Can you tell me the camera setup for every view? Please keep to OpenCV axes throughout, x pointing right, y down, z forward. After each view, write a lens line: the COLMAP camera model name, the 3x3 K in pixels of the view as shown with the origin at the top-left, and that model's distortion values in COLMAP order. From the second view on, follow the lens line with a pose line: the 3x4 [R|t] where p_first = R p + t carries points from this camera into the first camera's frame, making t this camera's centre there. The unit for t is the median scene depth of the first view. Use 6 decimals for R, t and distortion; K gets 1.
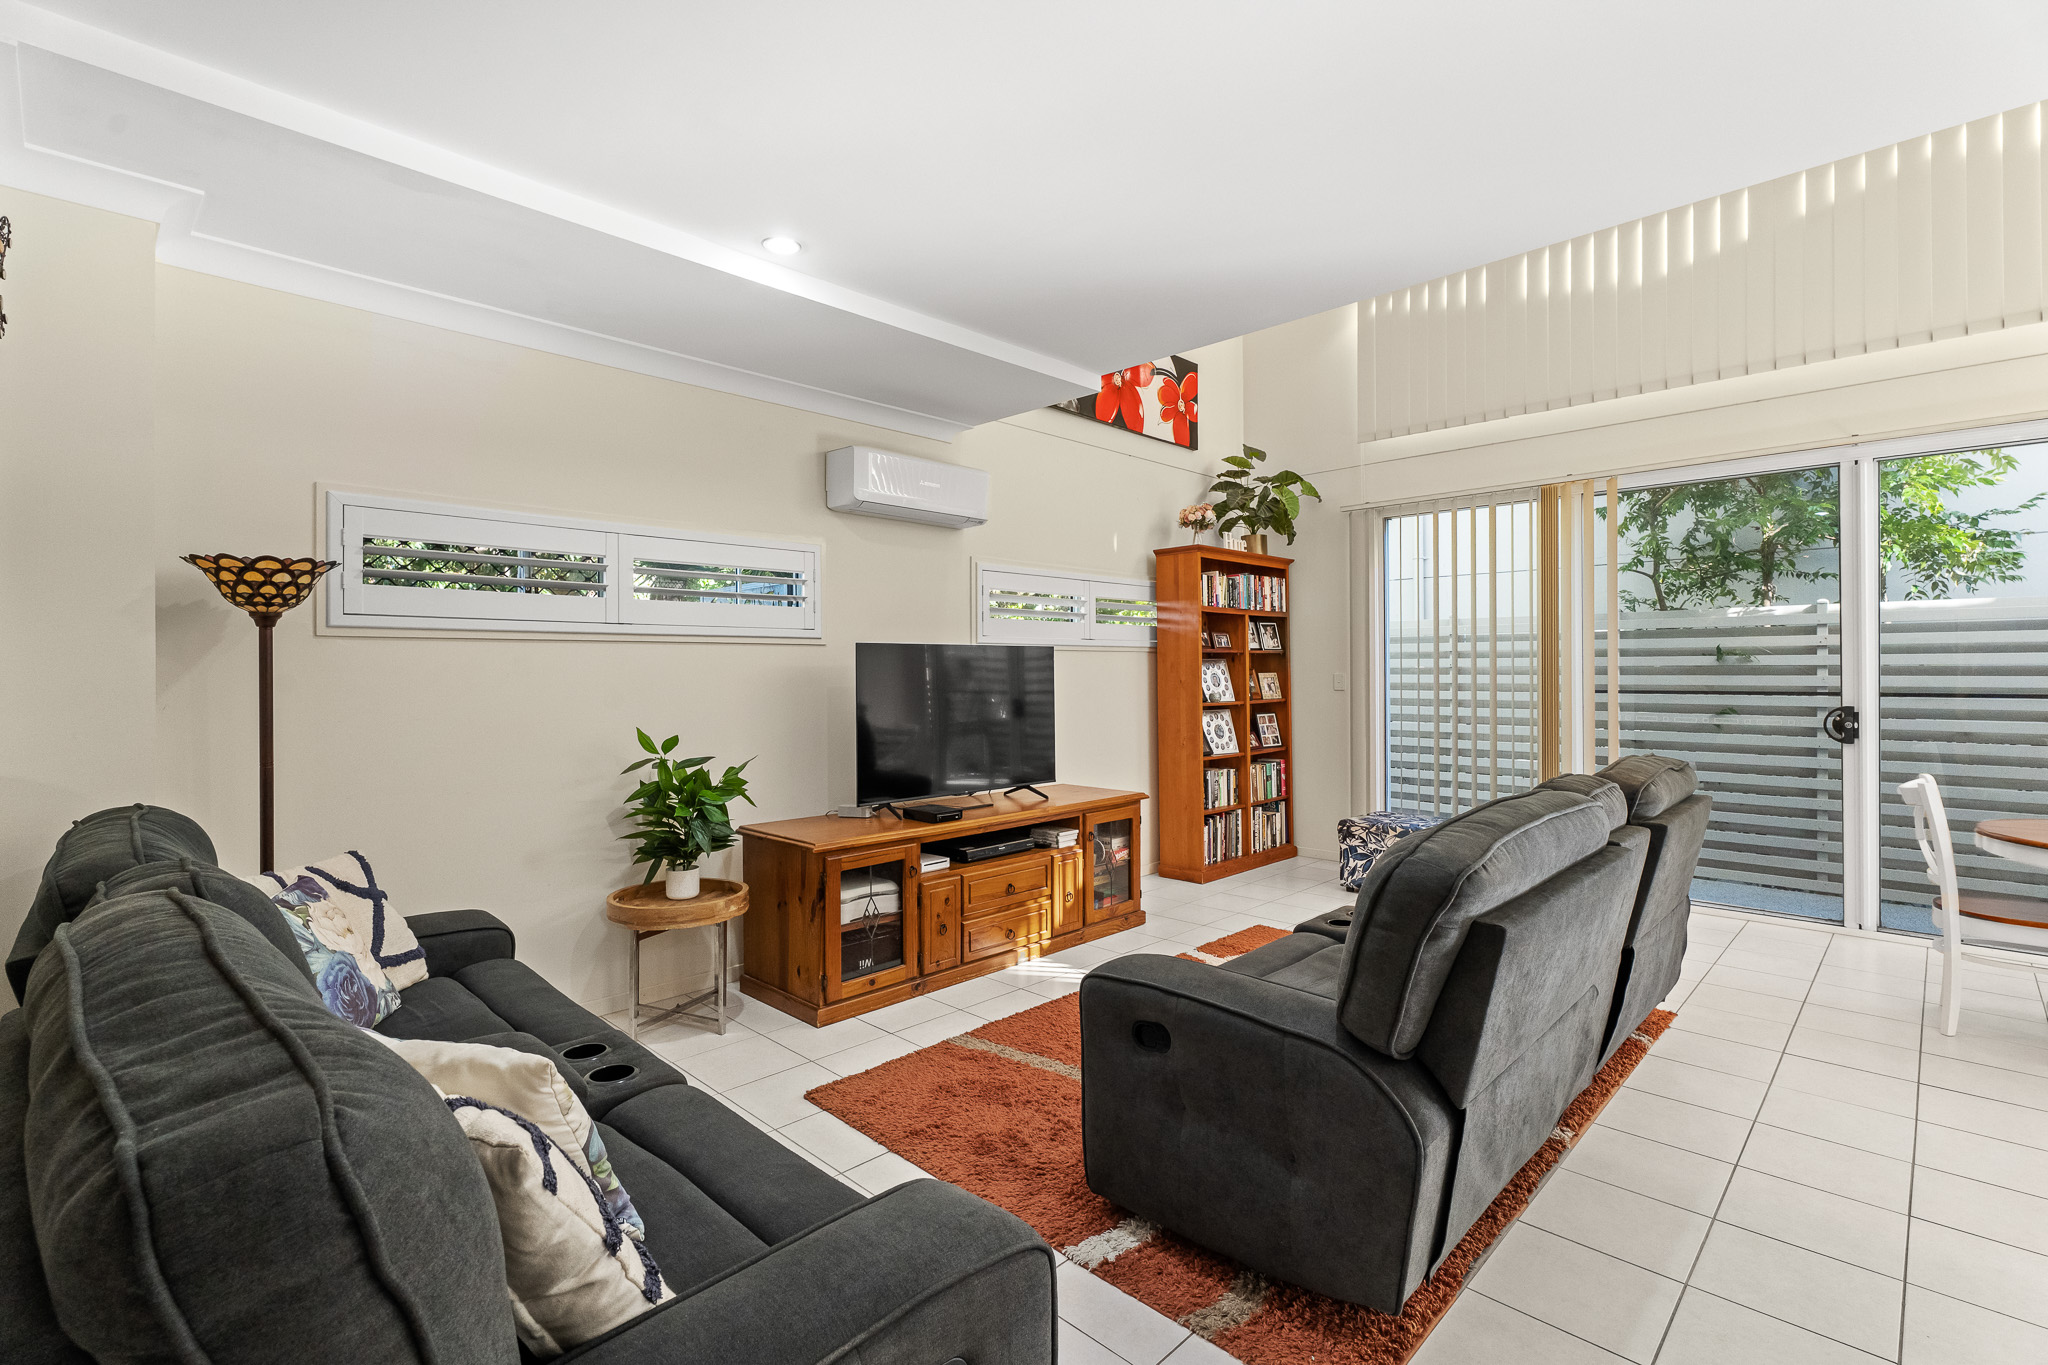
lens RADIAL K [[935.9, 0, 1022.6], [0, 935.9, 666.3], [0, 0, 1]] dist [0.000298, 0.000097]
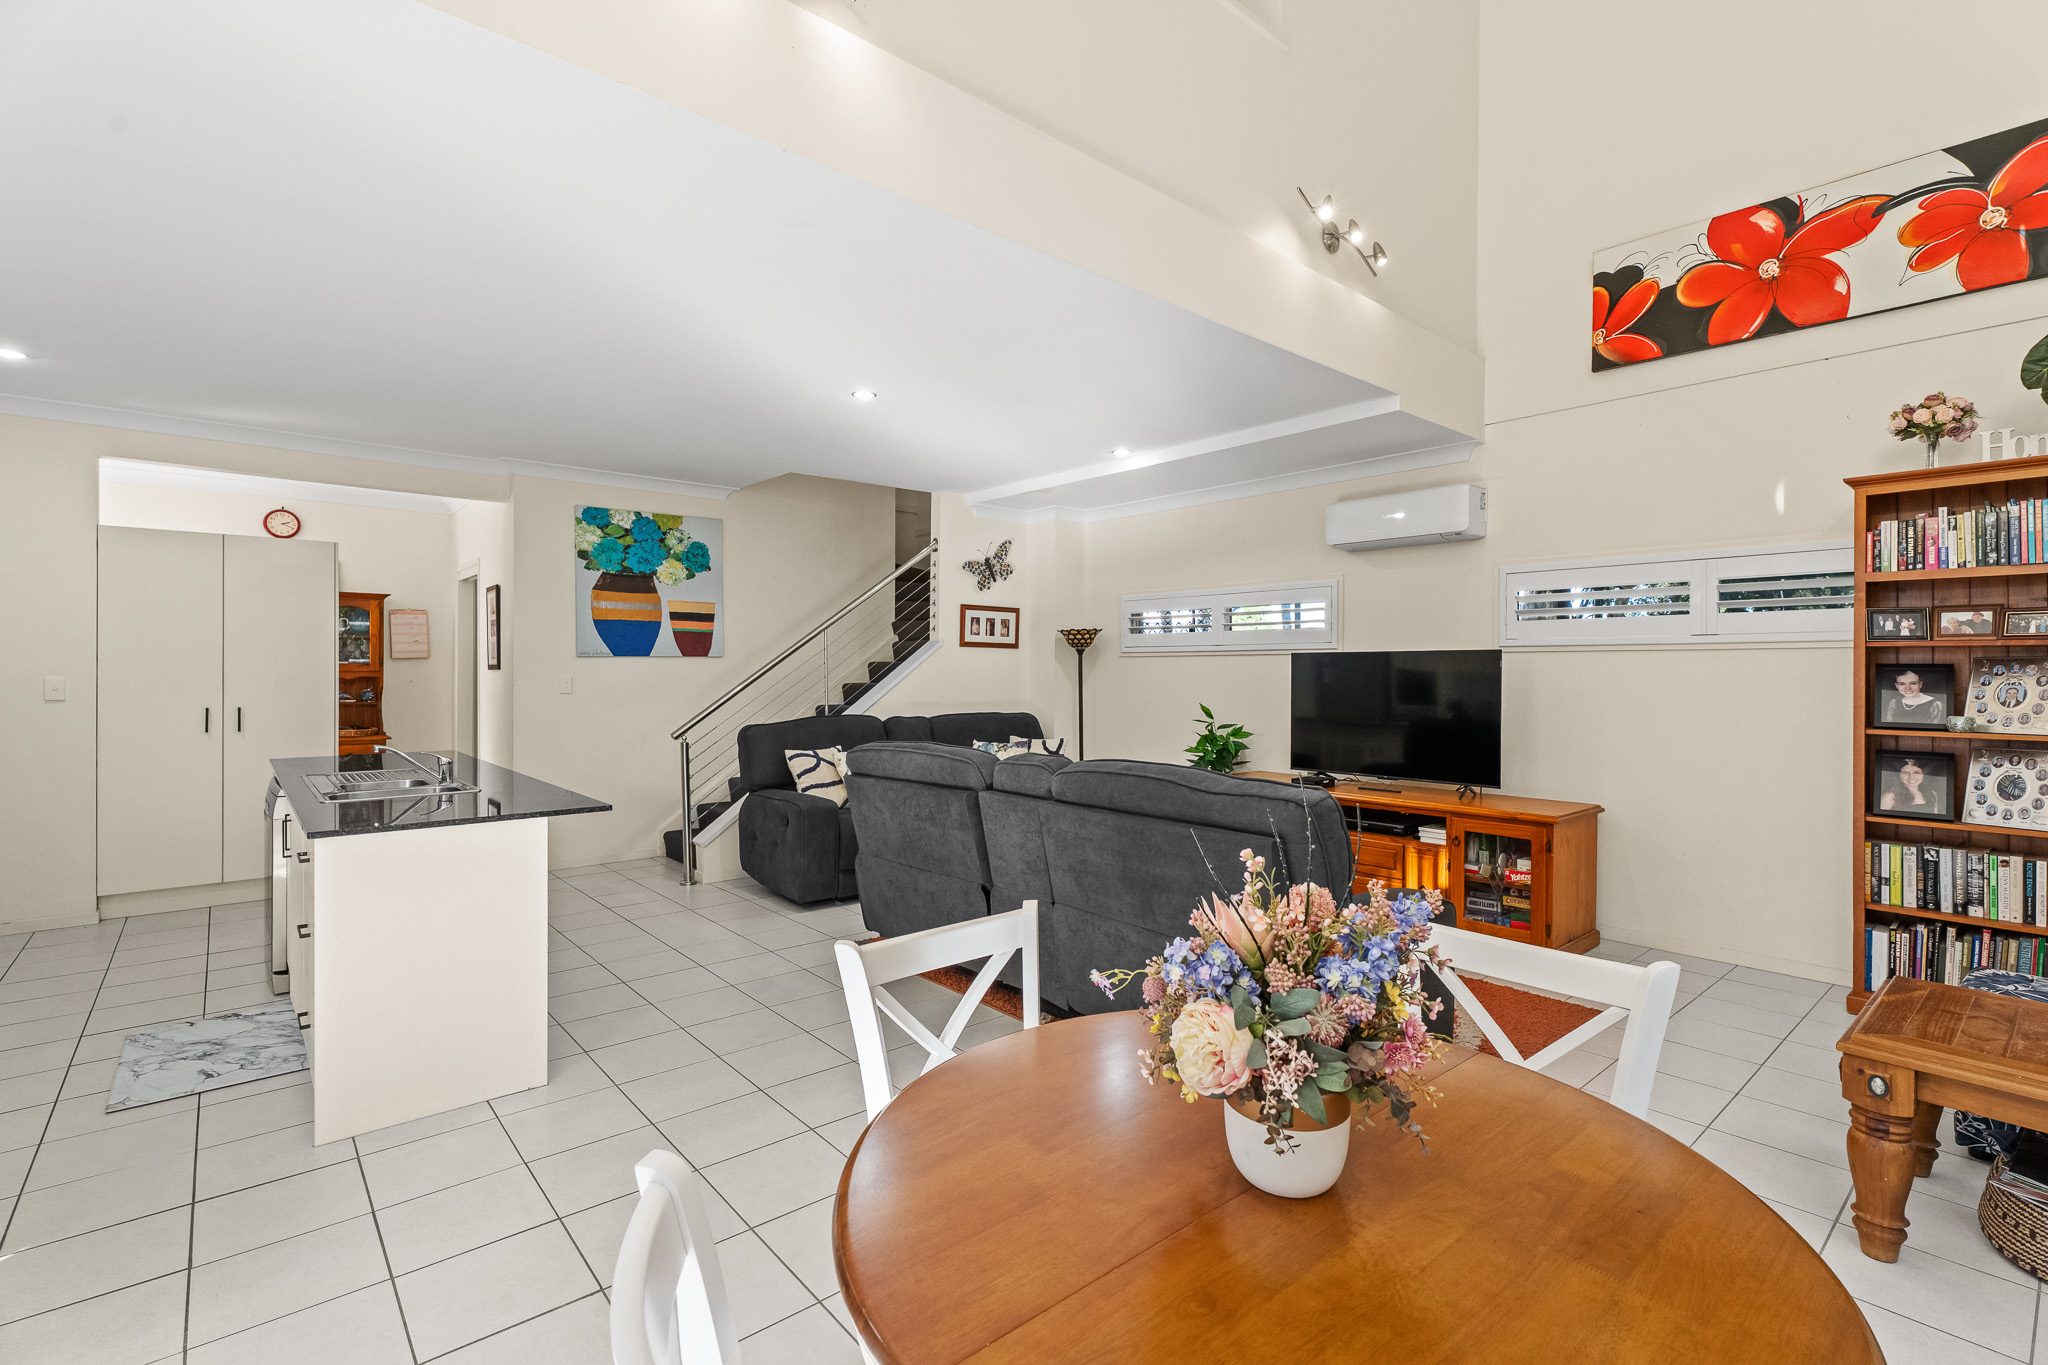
lens RADIAL K [[930.7, 0, 1035.3], [0, 930.7, 678.1], [0, 0, 1]] dist [0.000994, 0.000524]
pose [[-0.079224, 0.010319, -0.996803, 0.859925], [-0.000142, 0.999946, 0.010362, -0.001030], [0.996857, 0.000962, -0.079219, 0.498448]]
